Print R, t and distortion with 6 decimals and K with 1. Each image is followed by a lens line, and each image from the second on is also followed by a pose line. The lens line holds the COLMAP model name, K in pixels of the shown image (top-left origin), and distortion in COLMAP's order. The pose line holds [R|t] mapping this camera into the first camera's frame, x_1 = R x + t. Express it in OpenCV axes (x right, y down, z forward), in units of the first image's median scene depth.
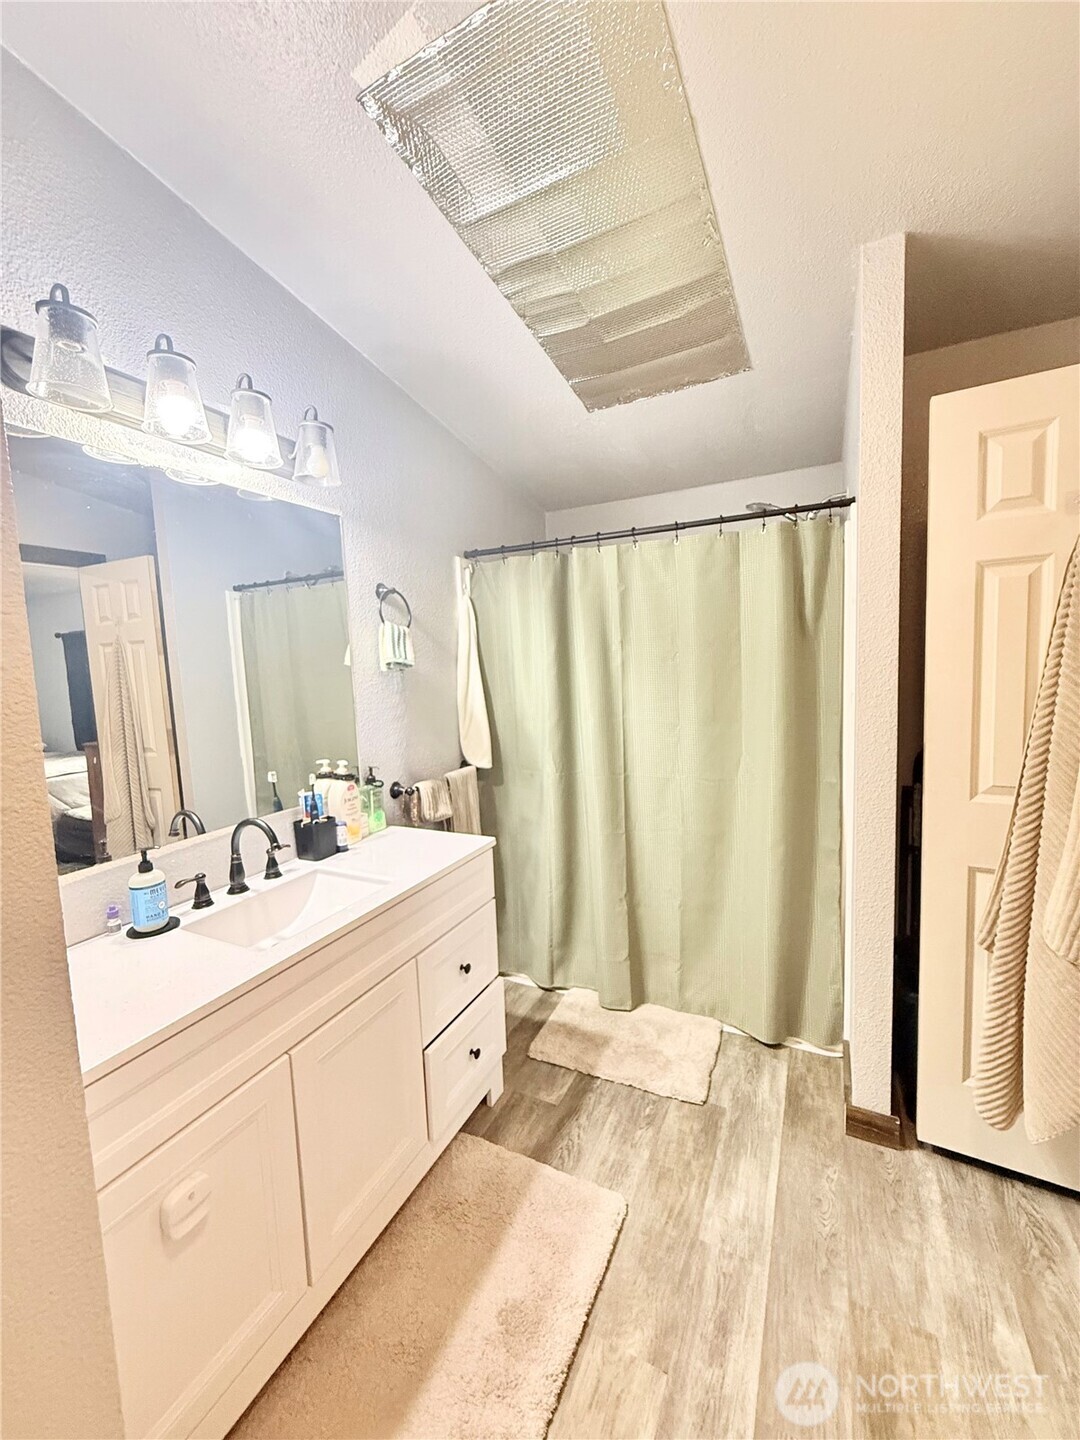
lens RADIAL K [[574.3, 0, 536.0], [0, 574.3, 725.2], [0, 0, 1]] dist [-0.001875, 0.000279]
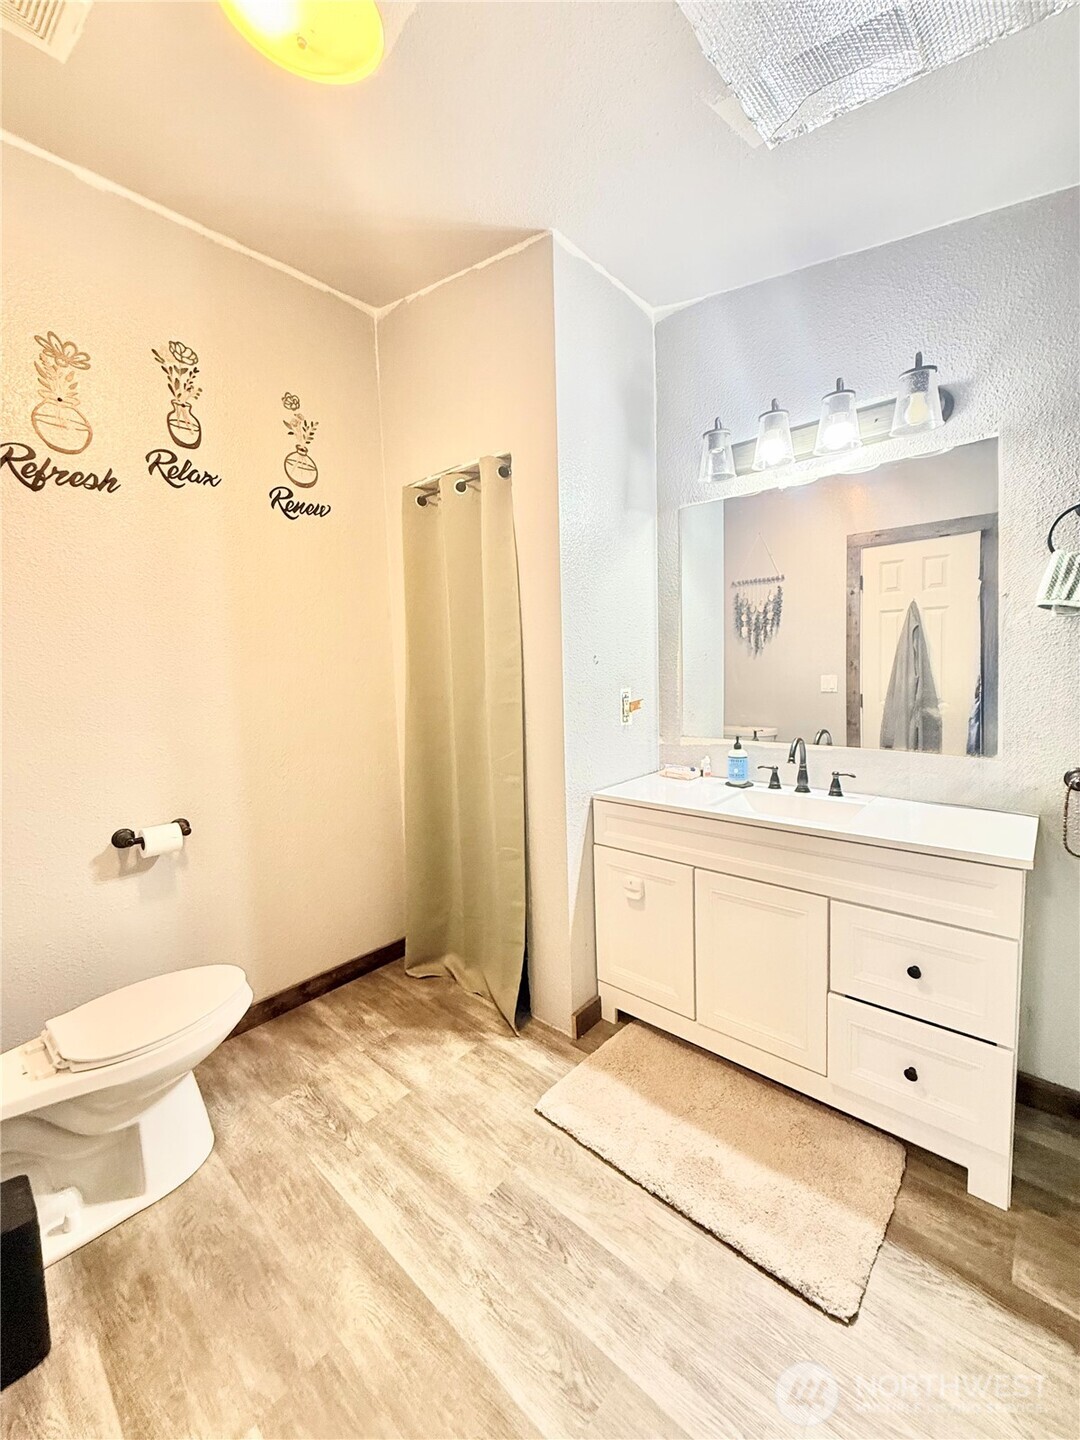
lens RADIAL K [[574.3, 0, 539.1], [0, 574.3, 709.0], [0, 0, 1]] dist [-0.001875, 0.000279]
pose [[-0.275627, 0.124485, -0.953170, 0.942799], [-0.052980, 0.988105, 0.144368, -0.063468], [0.959804, 0.090291, -0.265753, 0.777395]]
